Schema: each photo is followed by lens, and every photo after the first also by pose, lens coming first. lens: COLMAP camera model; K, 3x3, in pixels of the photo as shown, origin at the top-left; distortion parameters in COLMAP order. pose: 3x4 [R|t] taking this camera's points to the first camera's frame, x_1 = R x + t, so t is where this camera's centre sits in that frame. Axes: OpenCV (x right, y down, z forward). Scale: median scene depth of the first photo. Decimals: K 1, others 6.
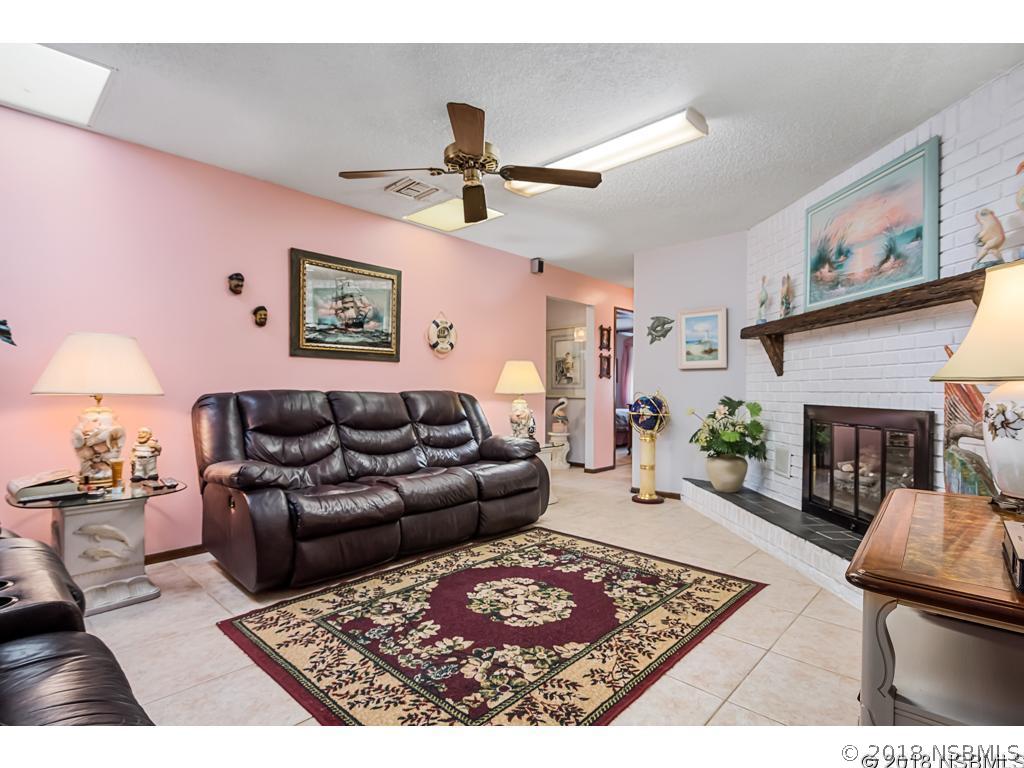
lens RADIAL K [[506.2, 0, 515.3], [0, 506.2, 385.9], [0, 0, 1]] dist [-0.001943, -0.002236]
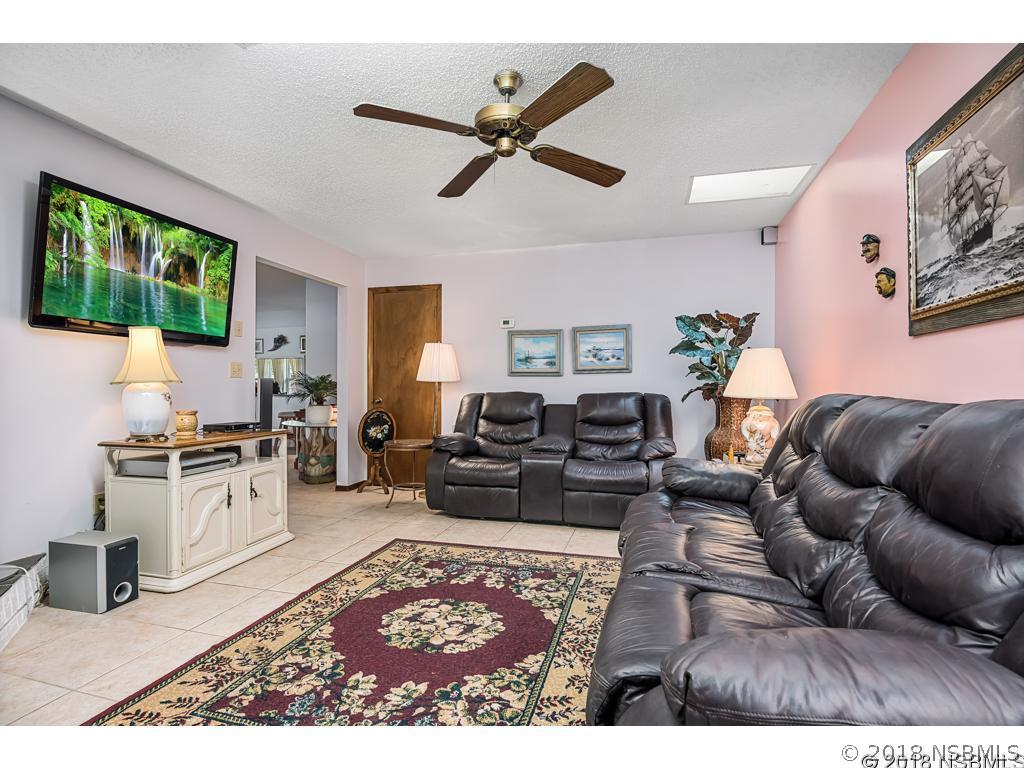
lens RADIAL K [[506.2, 0, 514.6], [0, 506.2, 385.6], [0, 0, 1]] dist [-0.001943, -0.002236]
pose [[-0.885941, -0.010846, -0.463672, 0.336900], [-0.006422, 0.999918, -0.011121, 0.007611], [0.463754, -0.006875, -0.885937, 1.970486]]
